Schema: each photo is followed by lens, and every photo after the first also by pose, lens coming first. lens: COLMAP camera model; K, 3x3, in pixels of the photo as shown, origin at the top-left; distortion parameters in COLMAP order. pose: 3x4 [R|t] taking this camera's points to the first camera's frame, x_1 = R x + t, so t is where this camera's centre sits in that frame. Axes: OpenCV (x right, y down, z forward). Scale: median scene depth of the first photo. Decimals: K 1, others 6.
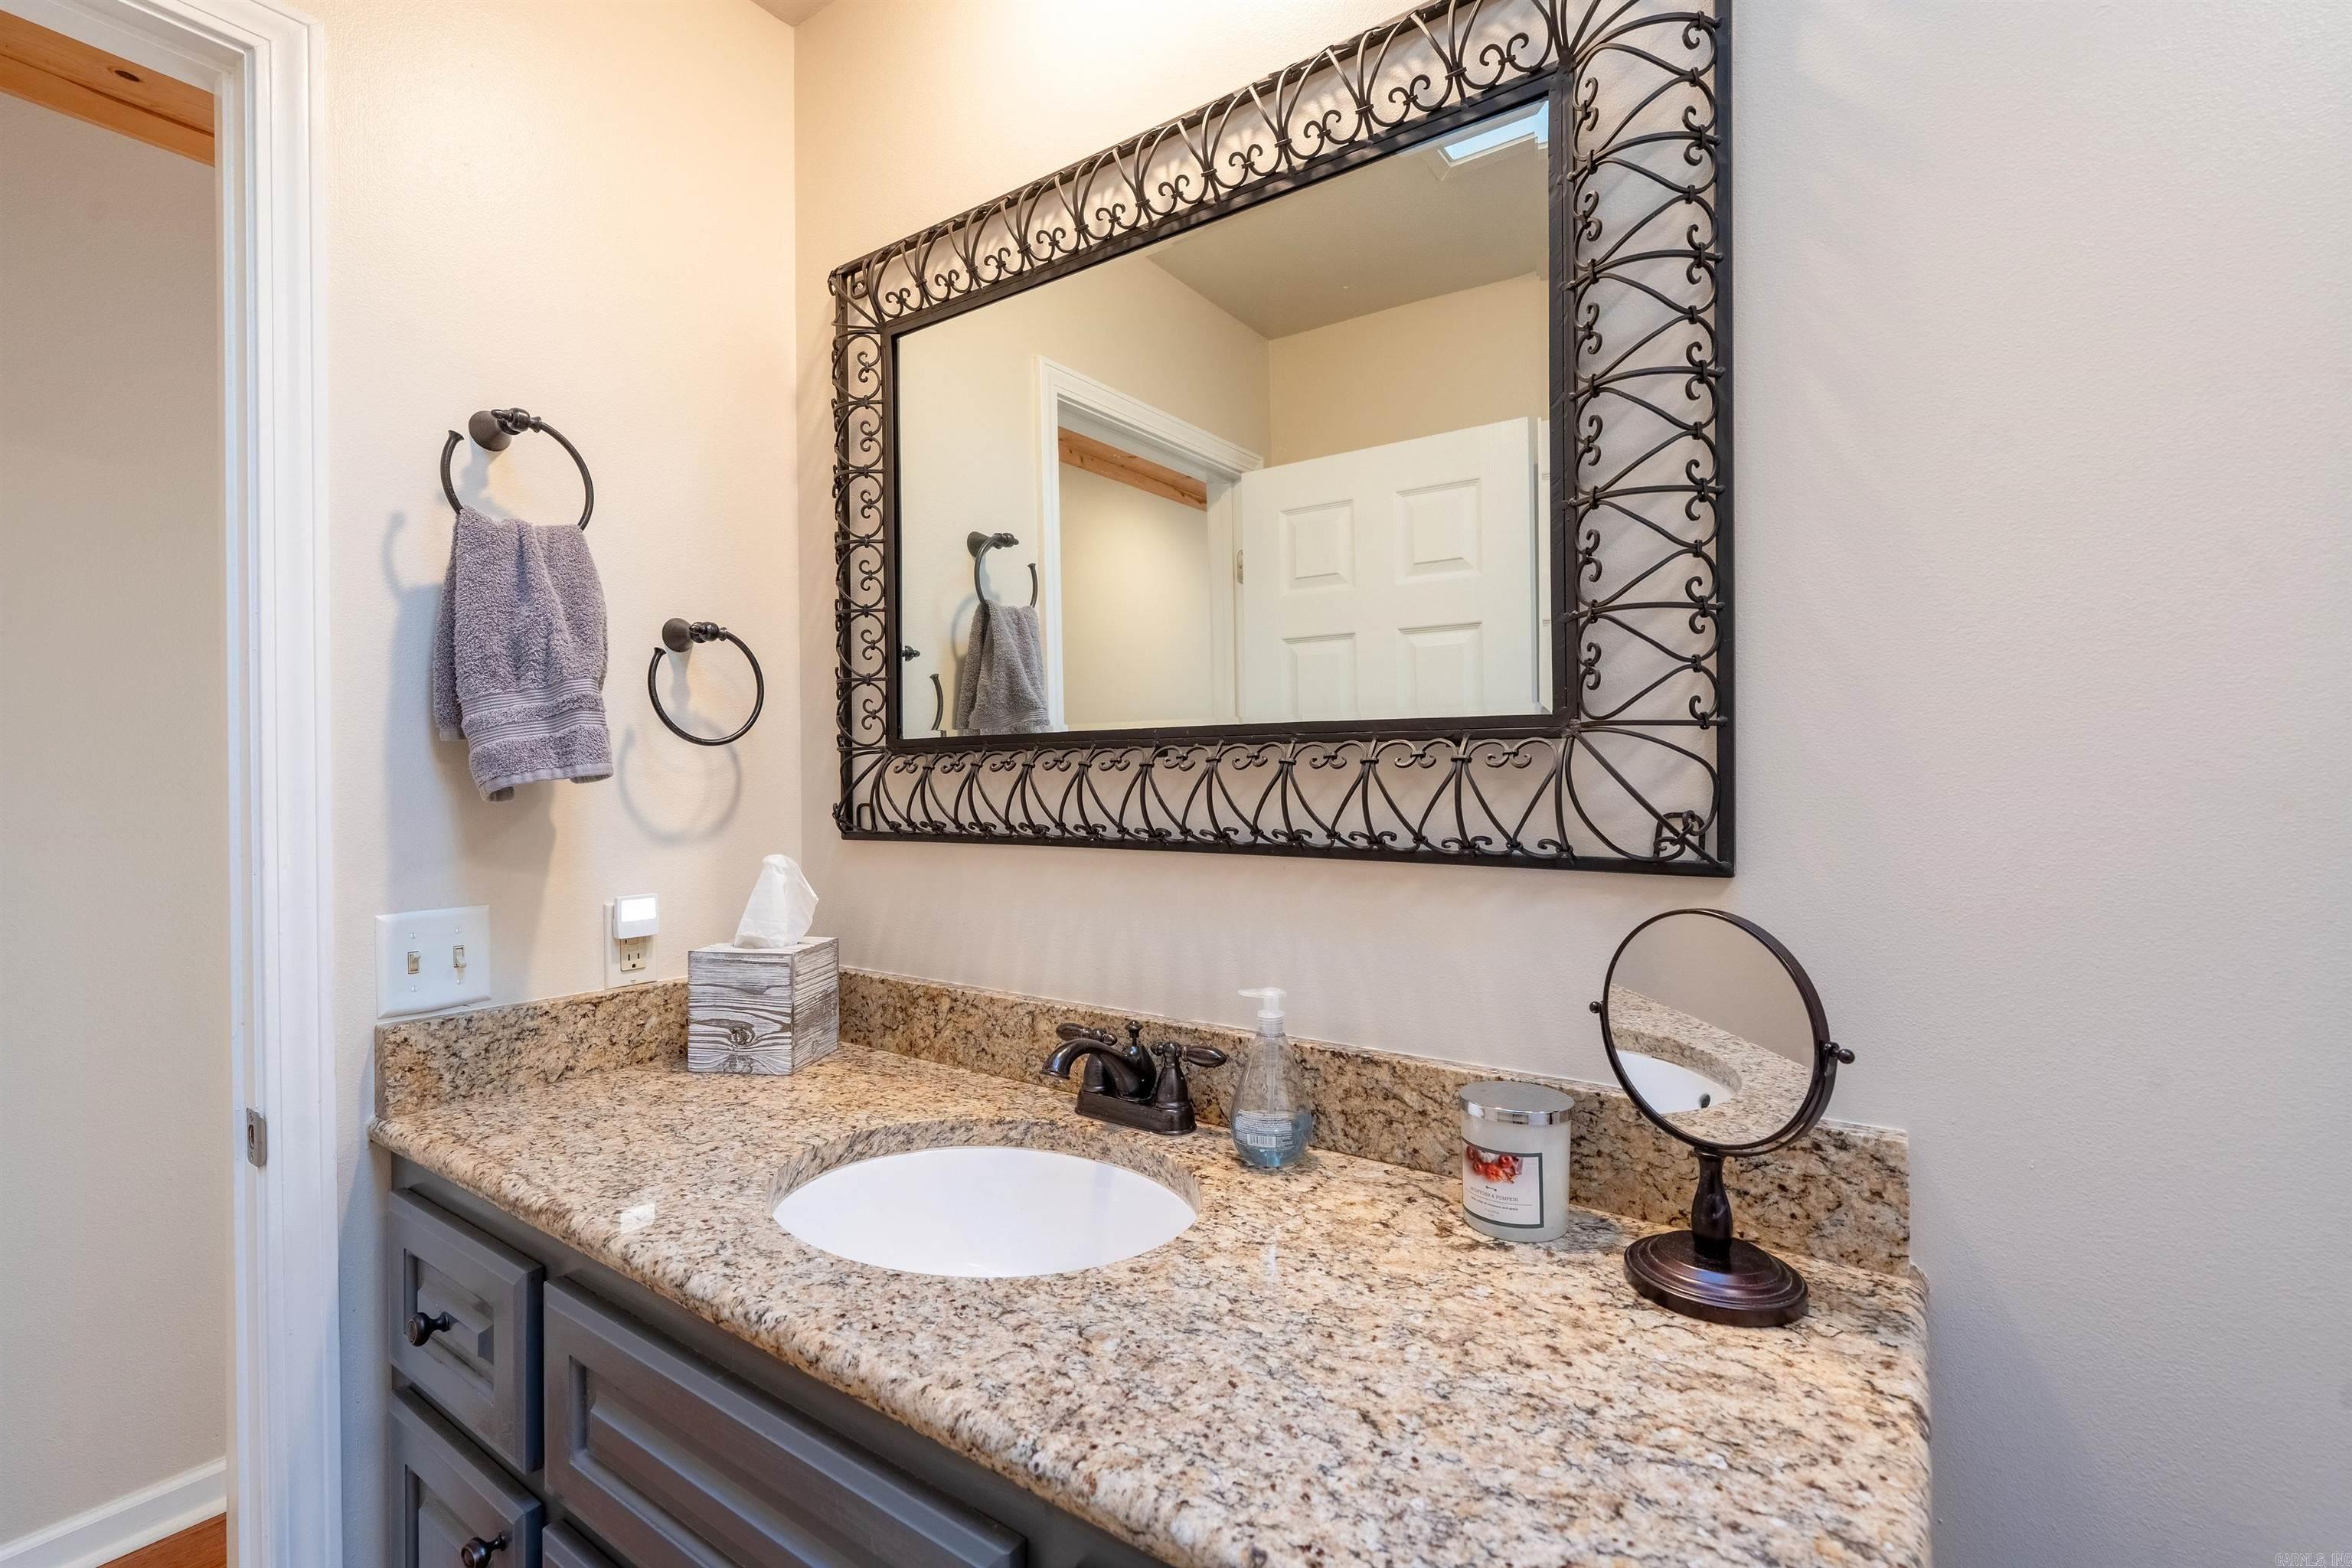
lens RADIAL K [[1052.2, 0, 1162.3], [0, 1052.2, 801.3], [0, 0, 1]] dist [-0.006364, 0.002531]
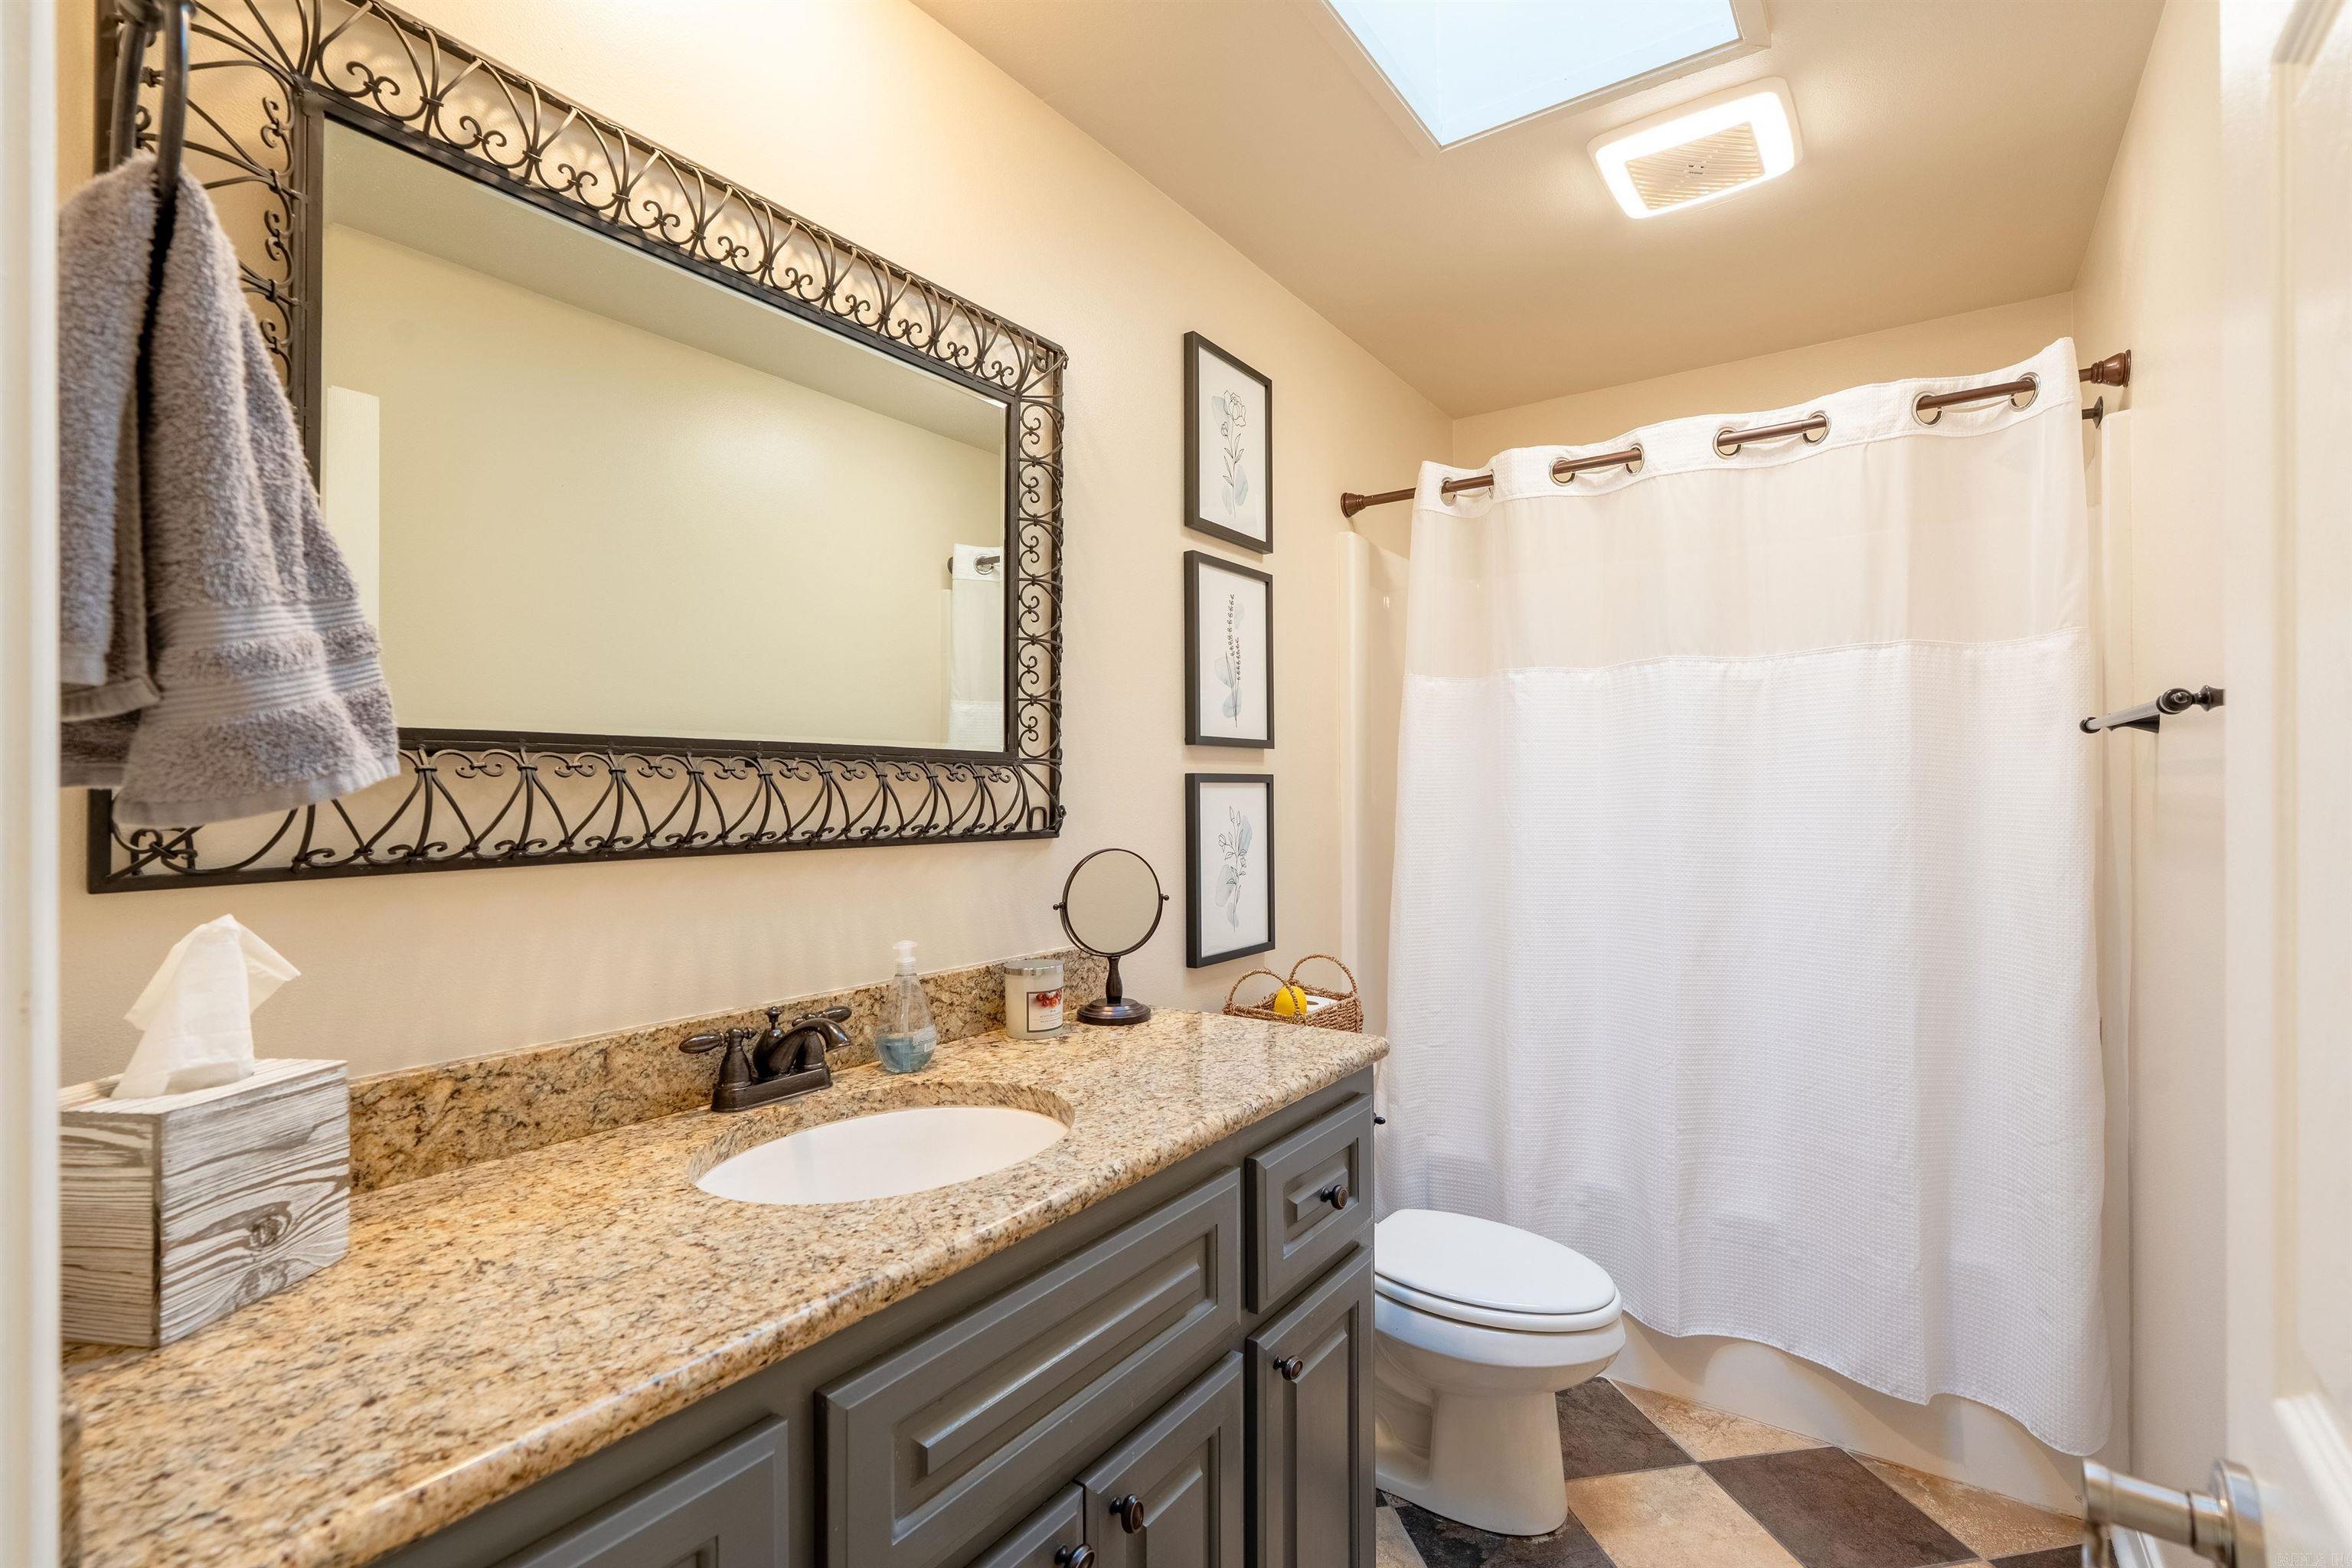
lens RADIAL K [[1052.2, 0, 1159.4], [0, 1052.2, 774.3], [0, 0, 1]] dist [-0.006364, 0.002531]
pose [[0.003440, 0.020449, 0.999785, -1.153899], [0.021984, 0.999548, -0.020519, -0.004314], [-0.999752, 0.022050, 0.002989, 0.594695]]
